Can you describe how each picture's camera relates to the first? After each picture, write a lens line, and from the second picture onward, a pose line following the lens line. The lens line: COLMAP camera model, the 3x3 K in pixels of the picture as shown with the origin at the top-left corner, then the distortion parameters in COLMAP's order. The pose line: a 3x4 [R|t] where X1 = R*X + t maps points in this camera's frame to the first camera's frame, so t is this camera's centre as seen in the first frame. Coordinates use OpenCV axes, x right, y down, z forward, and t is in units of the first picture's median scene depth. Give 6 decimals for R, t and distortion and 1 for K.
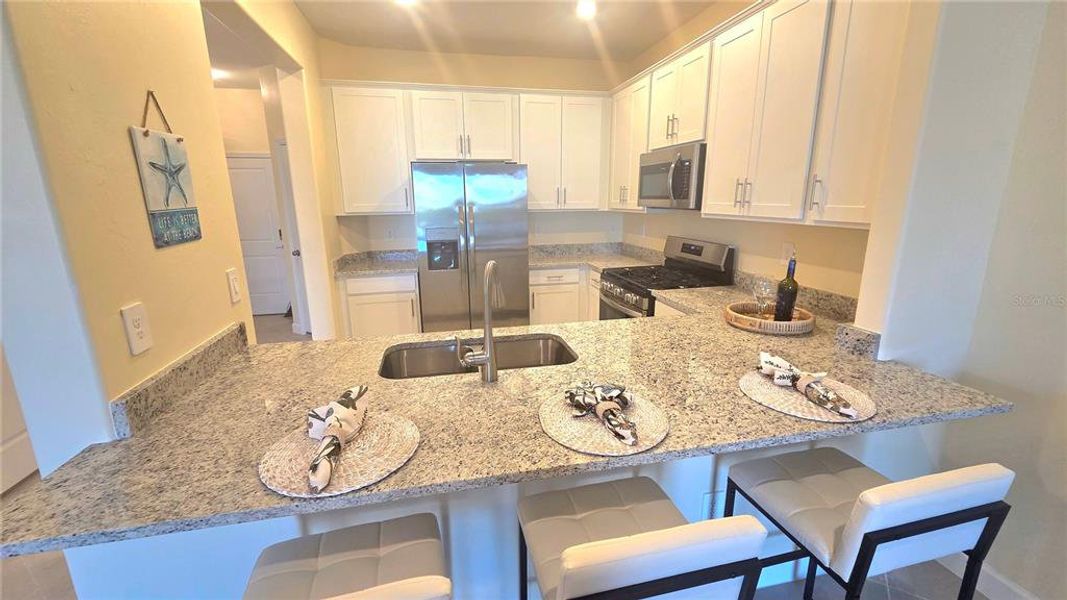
lens RADIAL K [[434.5, 0, 531.3], [0, 434.5, 298.9], [0, 0, 1]] dist [-0.000198, 0.000284]
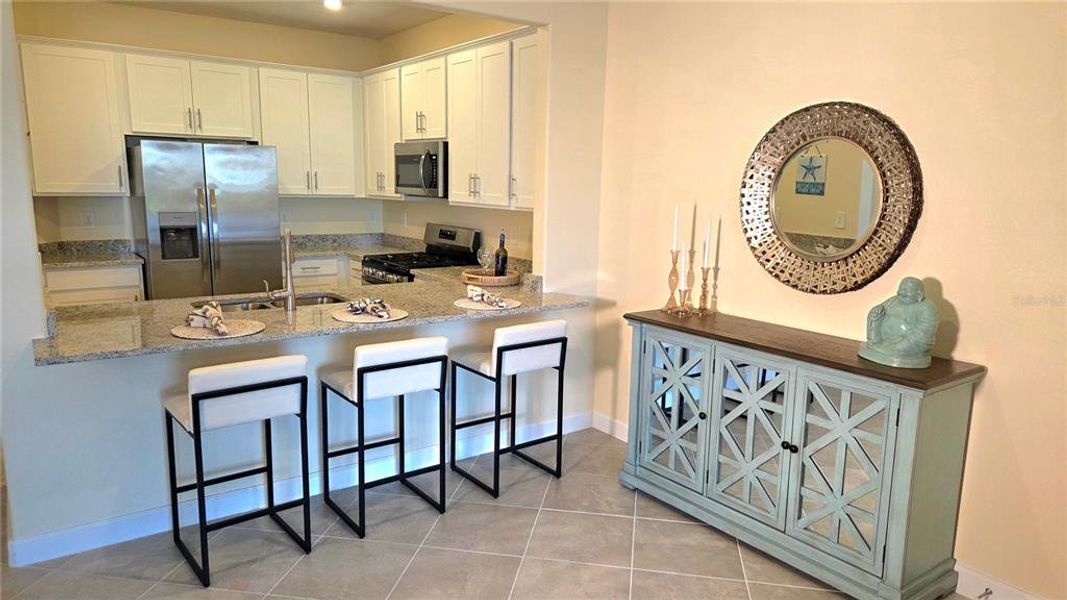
lens RADIAL K [[711.7, 0, 534.9], [0, 711.7, 310.2], [0, 0, 1]] dist [0.057022, -0.042089]
pose [[0.919442, -0.043676, 0.390793, -0.162083], [0.062081, 0.997472, -0.034581, 0.185118], [-0.388294, 0.056056, 0.919829, -0.878477]]
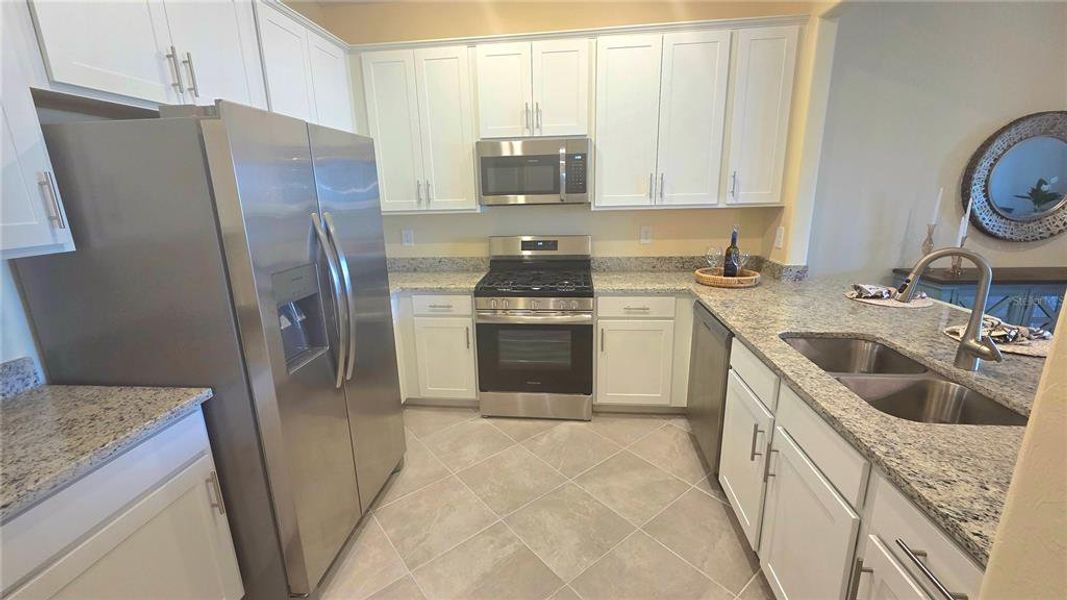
lens RADIAL K [[434.5, 0, 531.4], [0, 434.5, 297.9], [0, 0, 1]] dist [-0.000198, 0.000284]
pose [[0.318490, -0.225196, 0.920788, -0.724749], [0.238911, 0.959083, 0.151925, -0.196831], [-0.917325, 0.171600, 0.359260, 0.873258]]
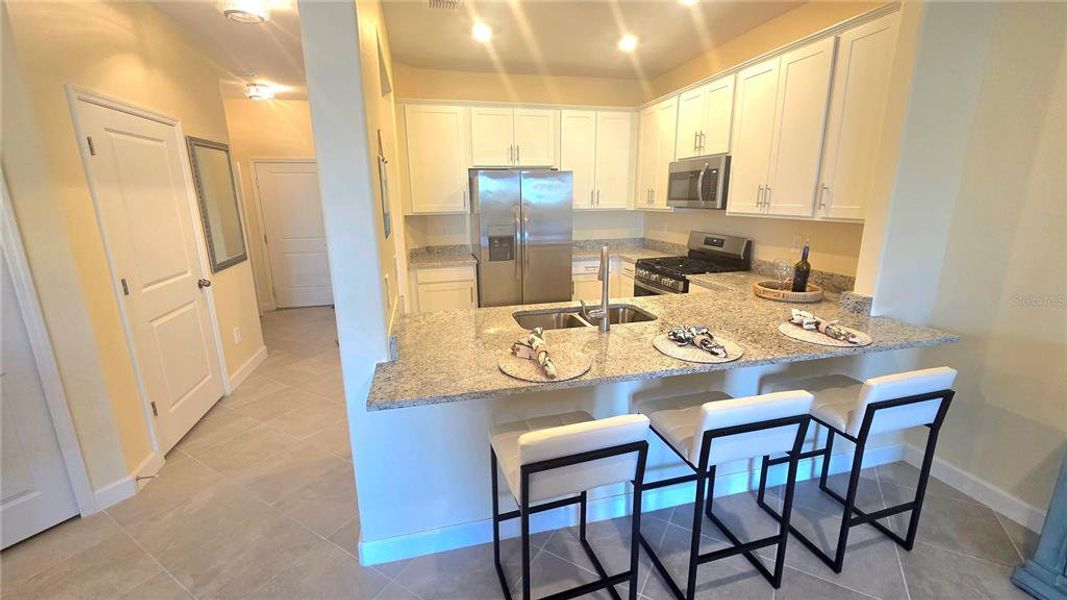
lens RADIAL K [[434.5, 0, 530.8], [0, 434.5, 299.8], [0, 0, 1]] dist [-0.000198, 0.000284]
pose [[0.999637, -0.008983, 0.025390, -0.215659], [0.008869, 0.999950, 0.004602, 0.045347], [-0.025430, -0.004375, 0.999667, -0.241641]]
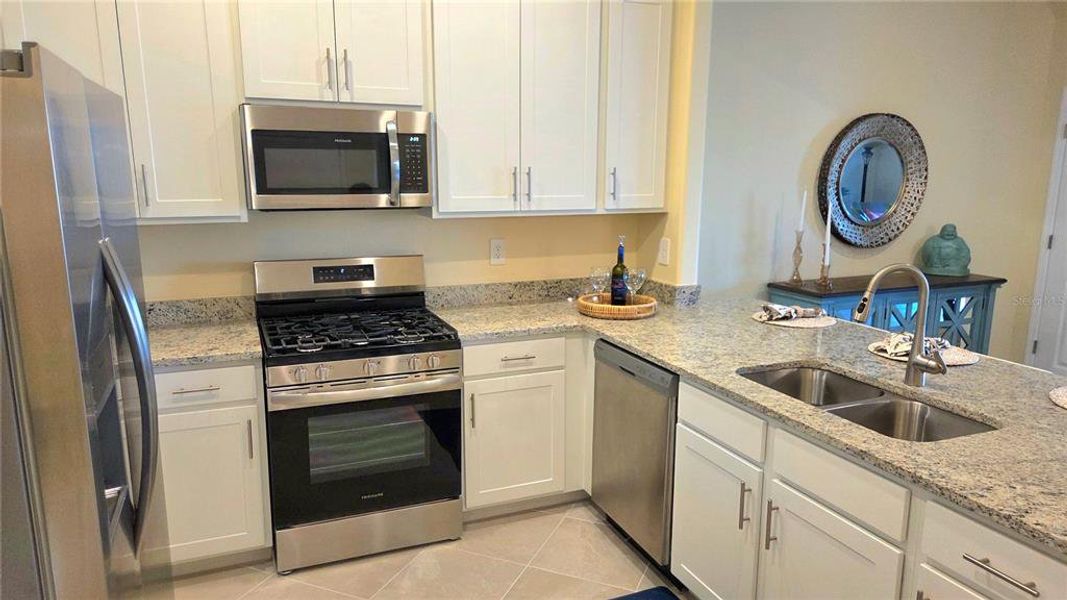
lens RADIAL K [[711.7, 0, 535.6], [0, 711.7, 305.4], [0, 0, 1]] dist [0.057022, -0.042089]
pose [[-0.169265, -0.178774, 0.969221, -0.832906], [0.224953, 0.950445, 0.214596, -0.288083], [-0.959555, 0.254352, -0.120662, 1.115810]]
